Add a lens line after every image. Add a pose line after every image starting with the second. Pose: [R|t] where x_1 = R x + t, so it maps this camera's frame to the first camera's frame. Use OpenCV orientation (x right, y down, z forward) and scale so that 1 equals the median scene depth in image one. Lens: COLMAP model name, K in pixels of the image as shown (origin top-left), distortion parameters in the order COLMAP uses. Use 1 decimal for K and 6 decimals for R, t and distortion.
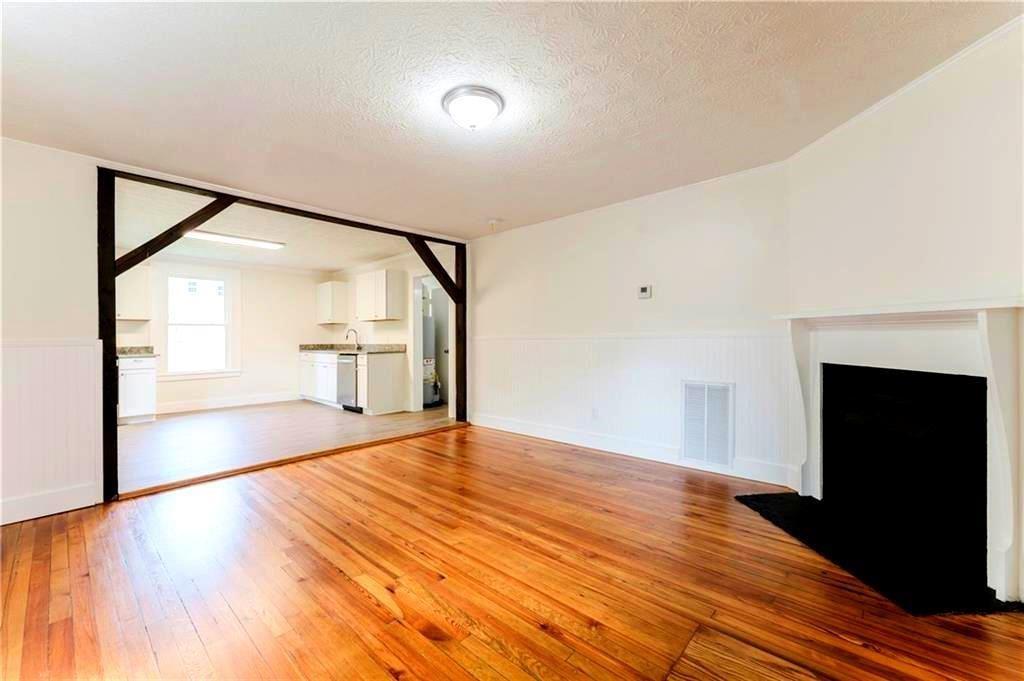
lens RADIAL K [[419.0, 0, 511.1], [0, 419.0, 336.0], [0, 0, 1]] dist [-0.004582, -0.000199]
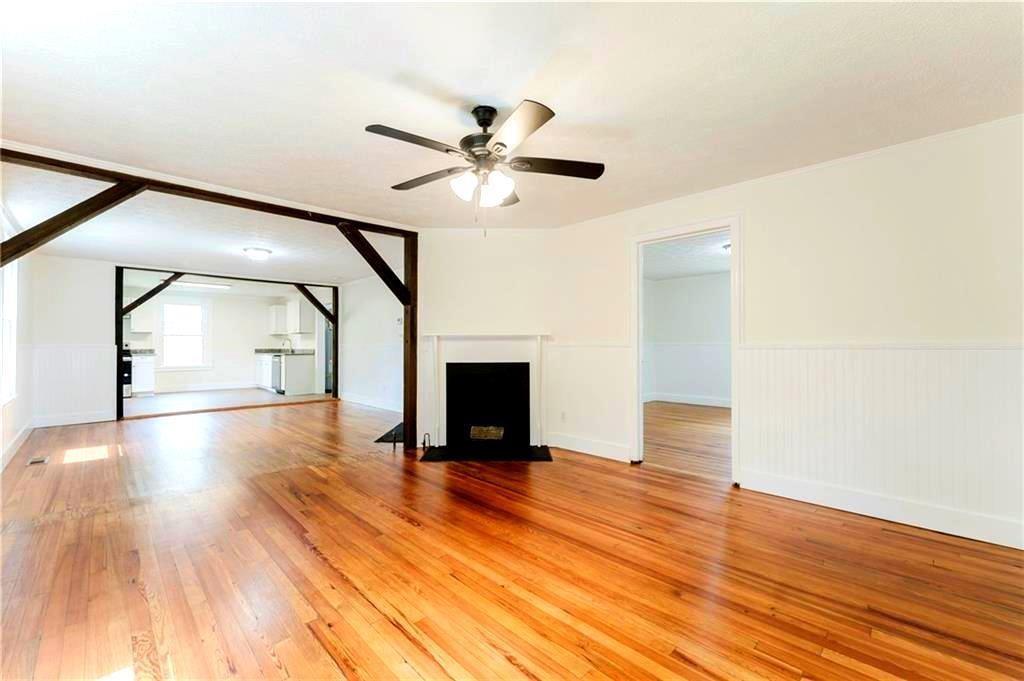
lens RADIAL K [[419.0, 0, 511.1], [0, 419.0, 336.0], [0, 0, 1]] dist [-0.004582, -0.000199]
pose [[0.999221, 0.006053, -0.039003, 0.522751], [-0.006843, 0.999773, -0.020154, -0.002084], [0.038872, 0.020406, 0.999036, -0.494311]]
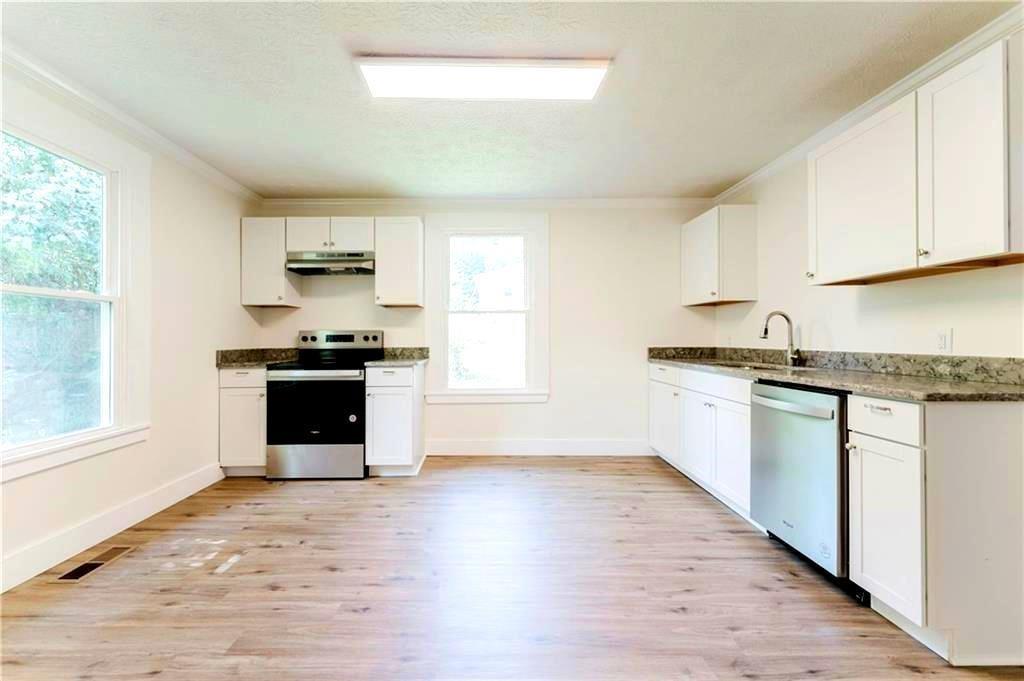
lens RADIAL K [[419.0, 0, 511.1], [0, 419.0, 336.0], [0, 0, 1]] dist [-0.004582, -0.000199]
pose [[0.713070, 0.002056, -0.701089, -0.327930], [0.001641, 0.999988, 0.004602, 0.004975], [0.701090, -0.004432, 0.713059, 0.637447]]
